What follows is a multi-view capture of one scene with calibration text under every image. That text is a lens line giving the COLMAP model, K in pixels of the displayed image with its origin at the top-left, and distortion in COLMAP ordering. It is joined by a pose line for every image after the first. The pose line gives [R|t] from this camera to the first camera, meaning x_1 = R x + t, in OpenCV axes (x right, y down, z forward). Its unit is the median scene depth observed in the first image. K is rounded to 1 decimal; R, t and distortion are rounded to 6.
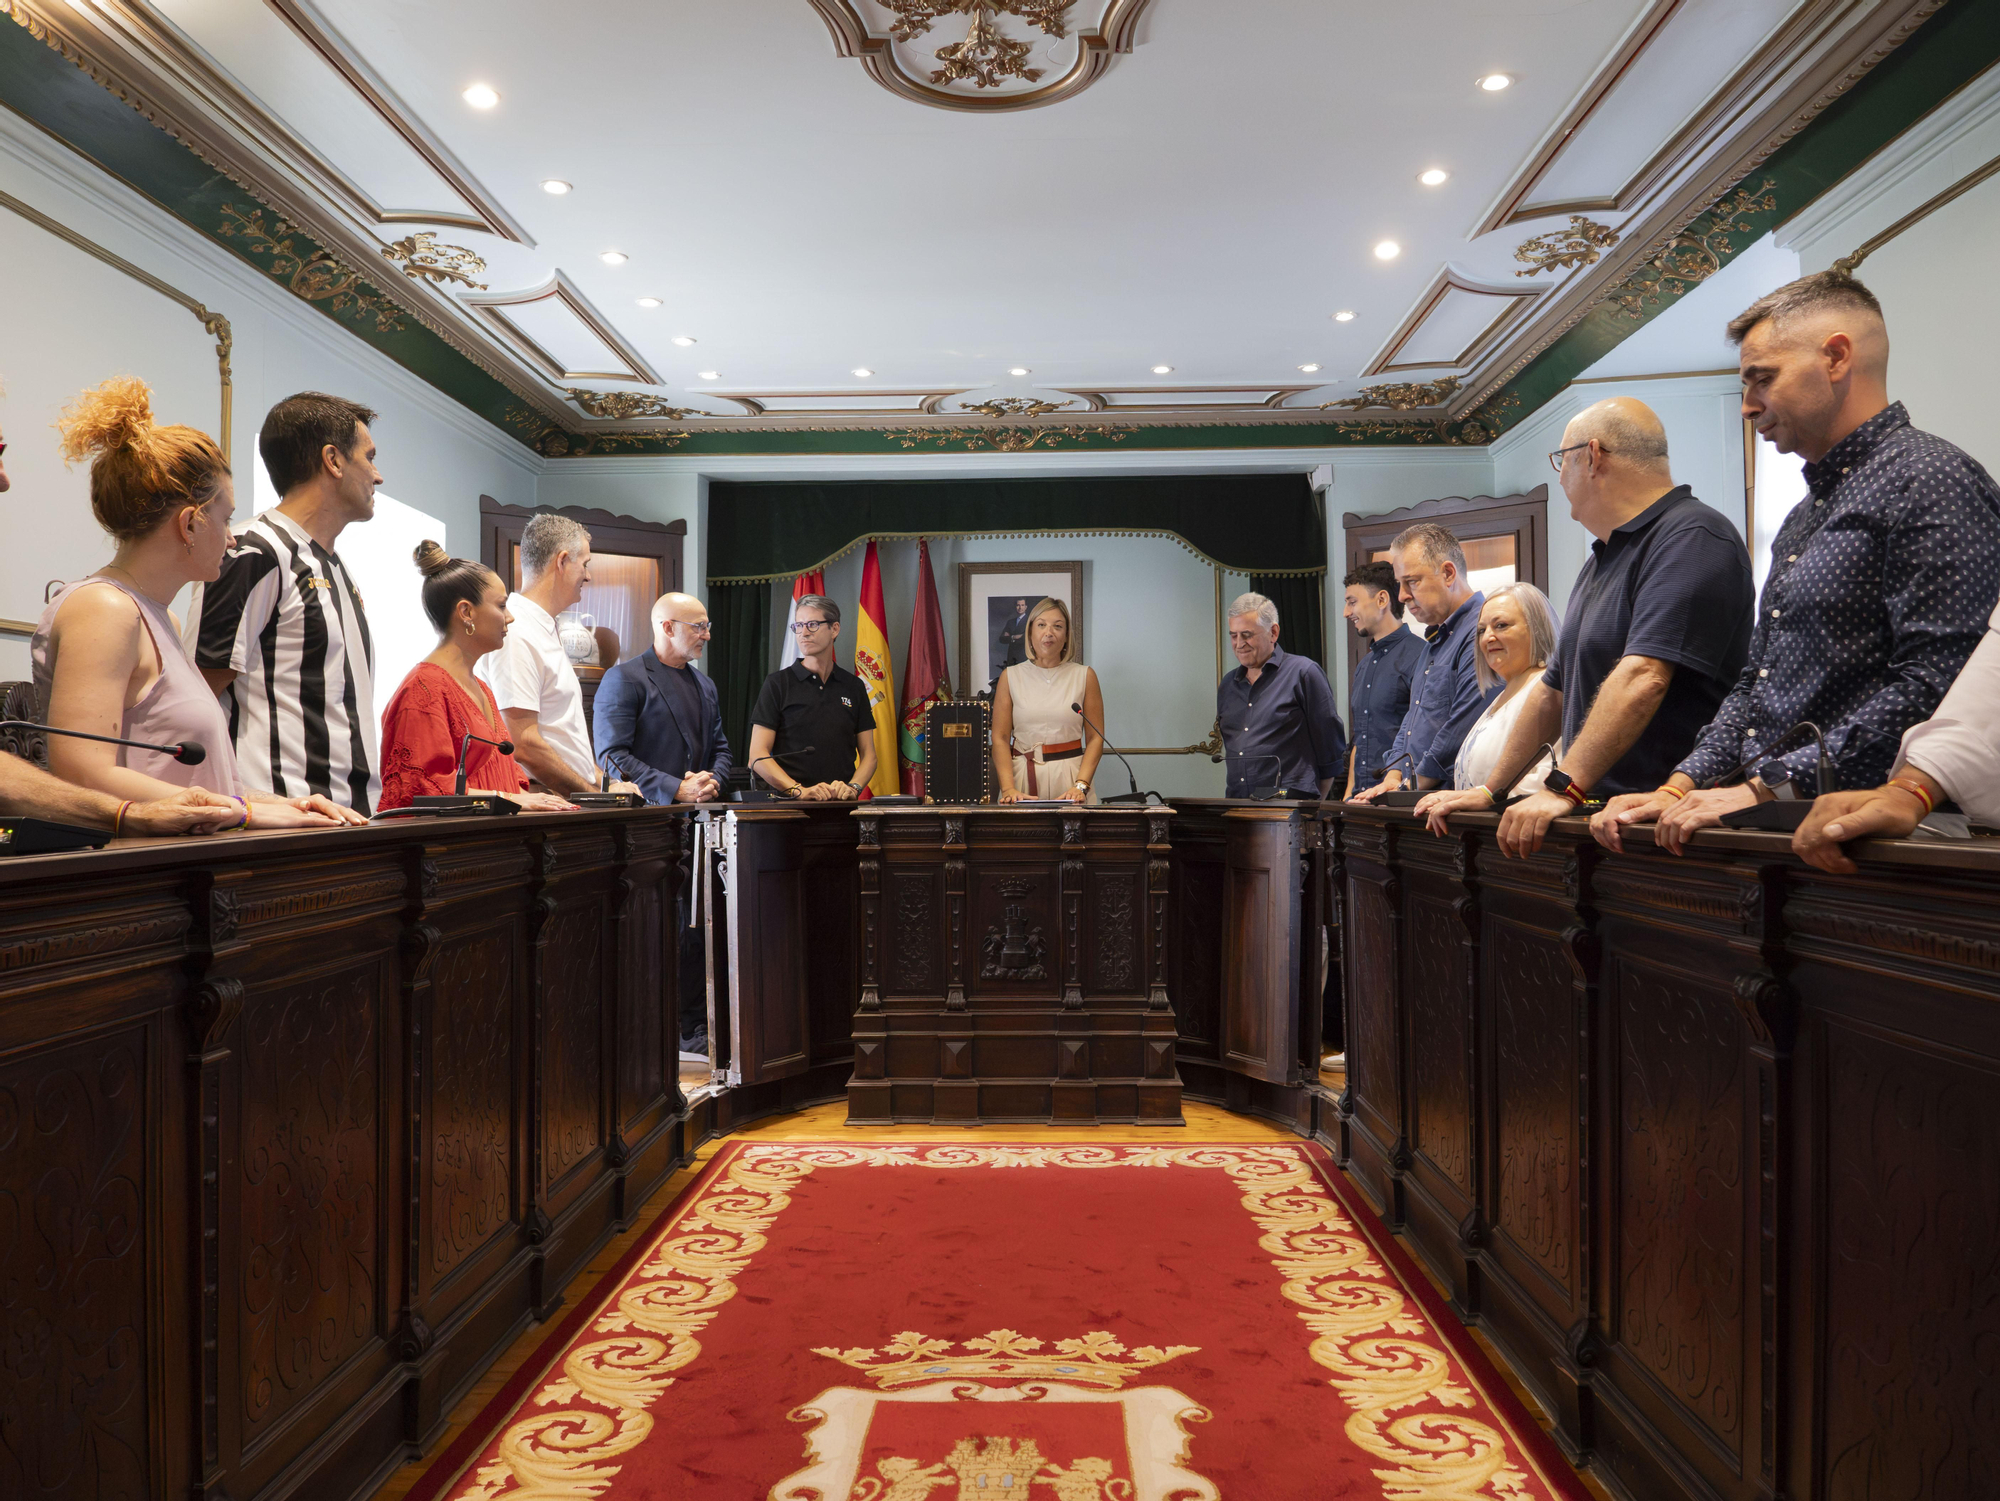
lens RADIAL K [[1473.6, 0, 1021.6], [0, 1473.6, 757.1], [0, 0, 1]] dist [-0.057266, 0.001350]
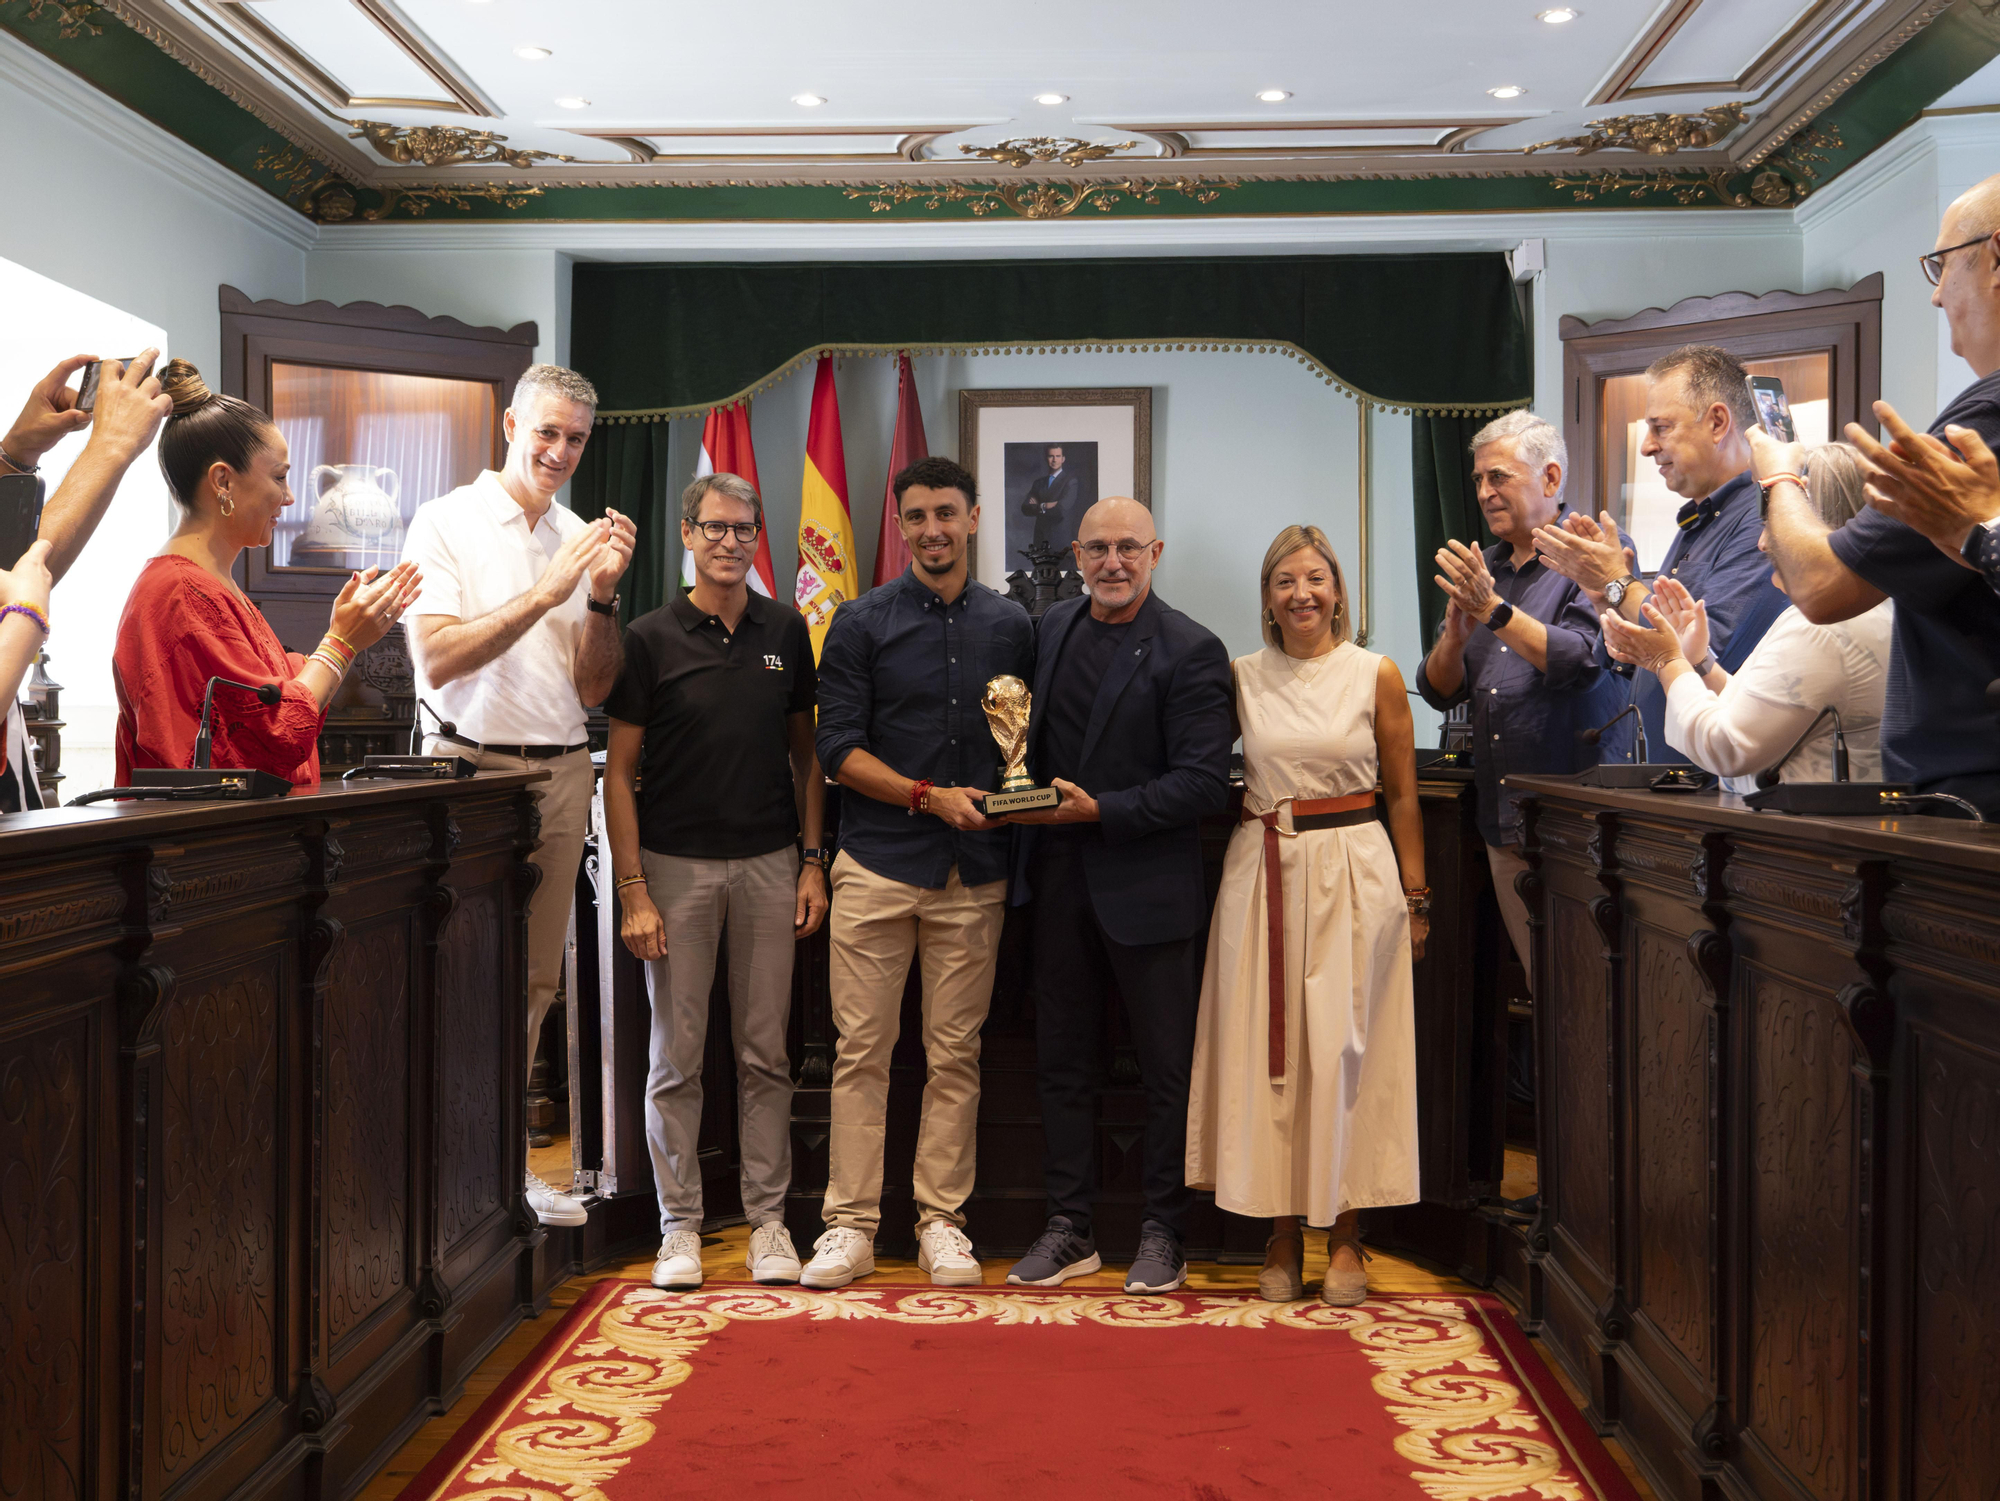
lens RADIAL K [[2346.3, 0, 1000.0], [0, 2346.3, 750.5], [0, 0, 1]] dist [-0.008596, -0.049290]
pose [[0.999520, 0.008160, -0.029884, 0.009401], [-0.007142, 0.999395, 0.034035, -0.012543], [0.030144, -0.033805, 0.998974, -0.039853]]
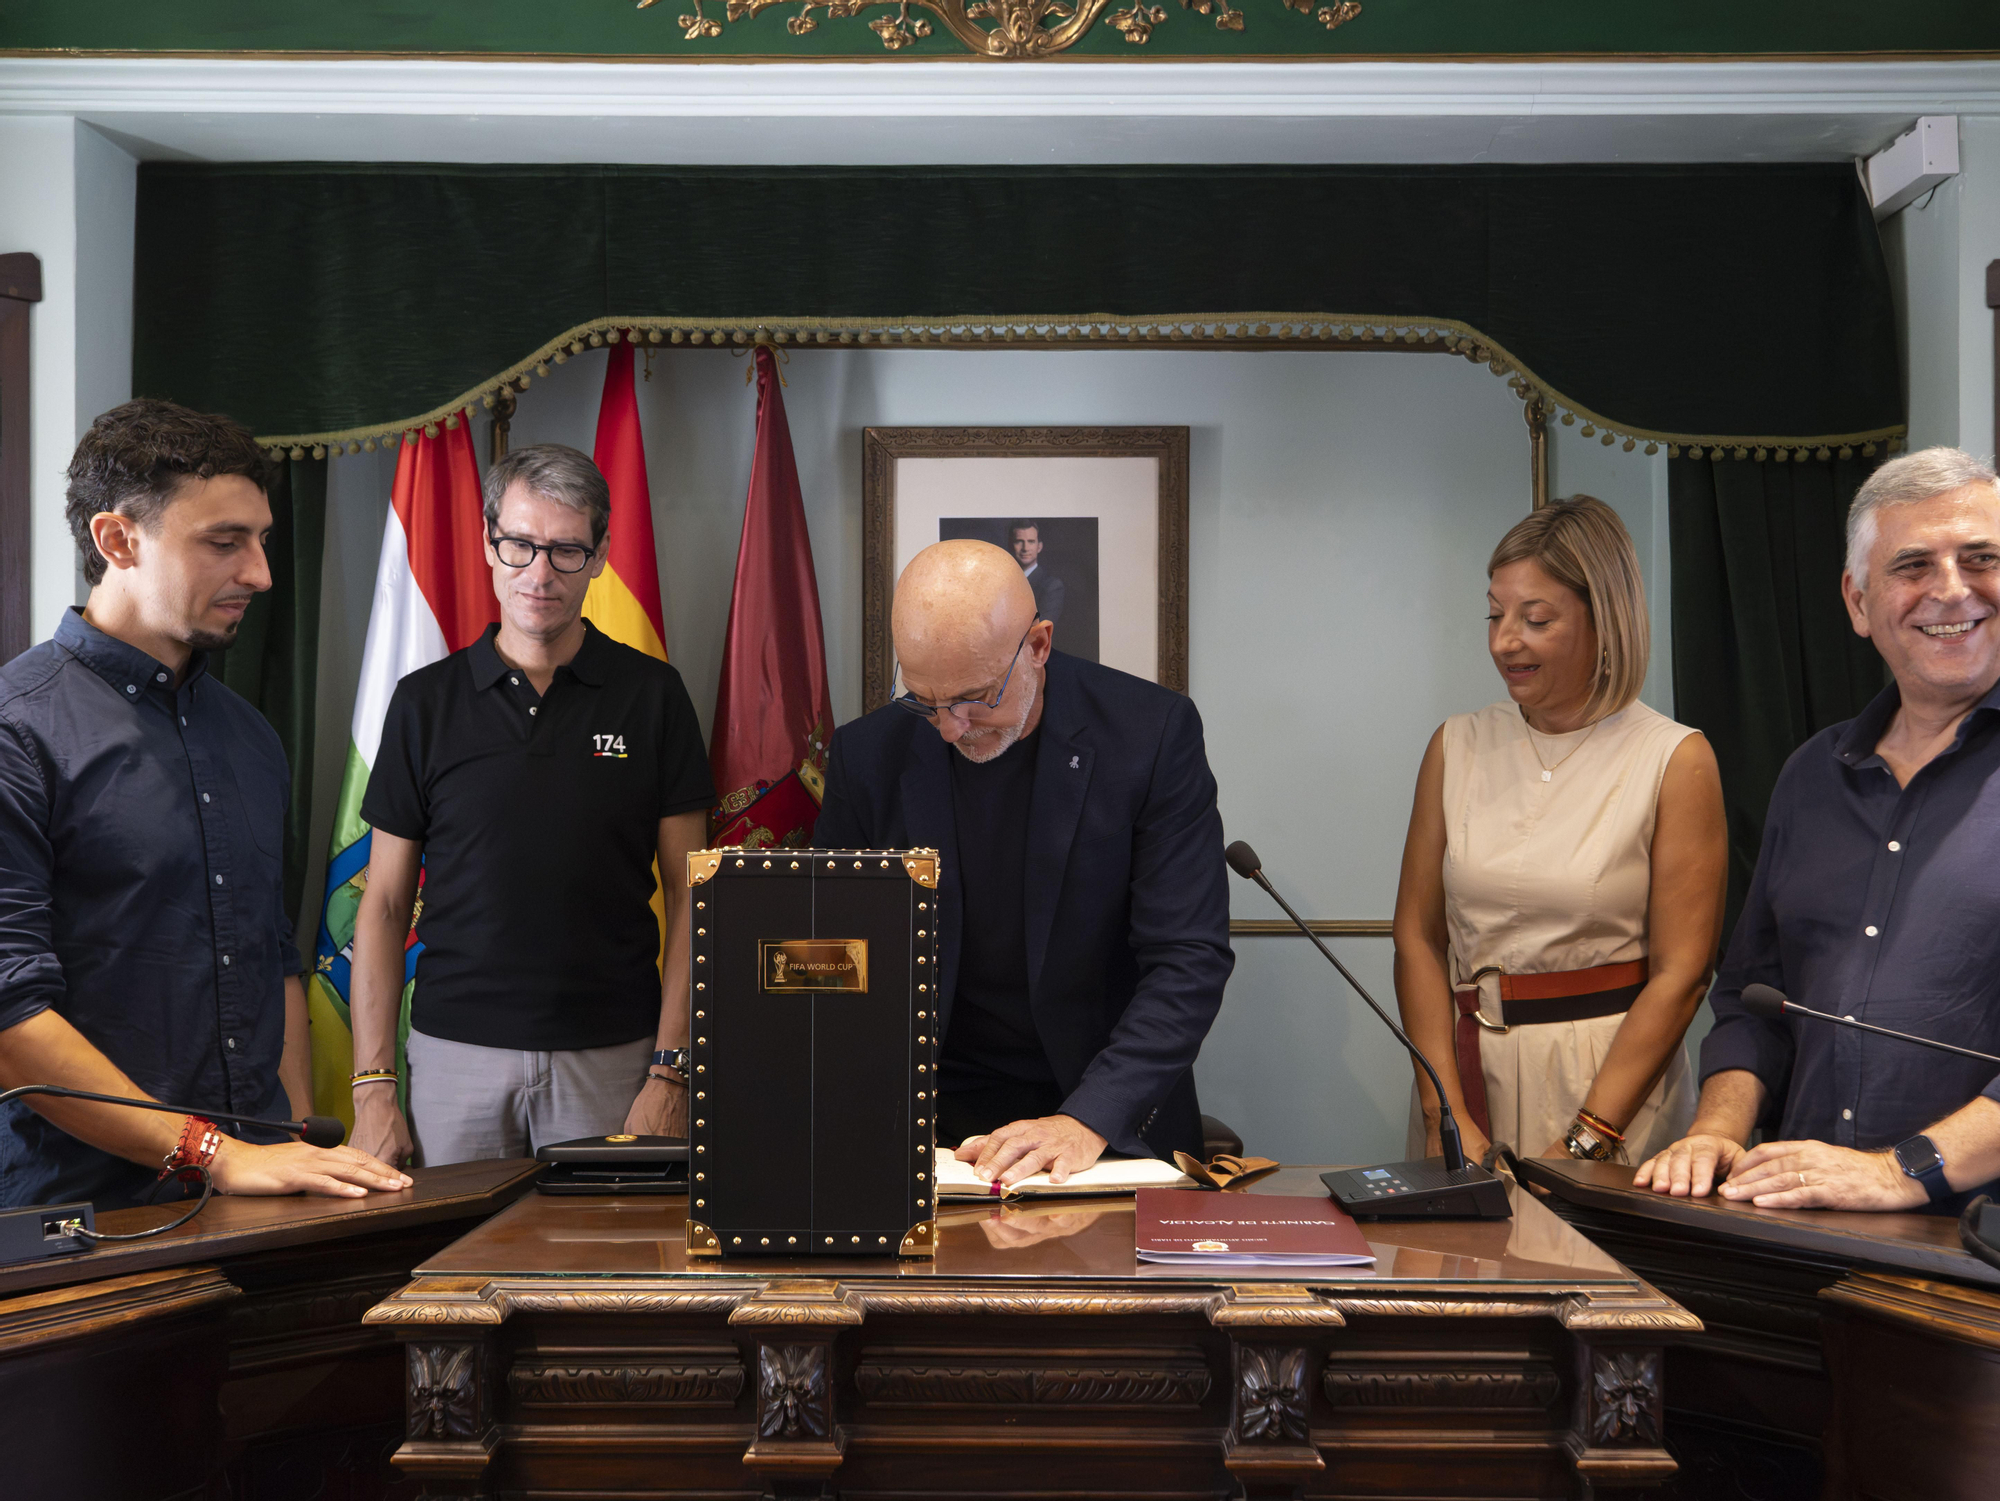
lens RADIAL K [[1957.8, 0, 1005.0], [0, 1957.8, 857.7], [0, 0, 1]] dist [0.017309, 0.016788]
pose [[0.999900, 0.008975, 0.010929, -0.014744], [-0.009259, 0.999613, 0.026228, -0.047541], [-0.010689, -0.026326, 0.999596, 0.675785]]
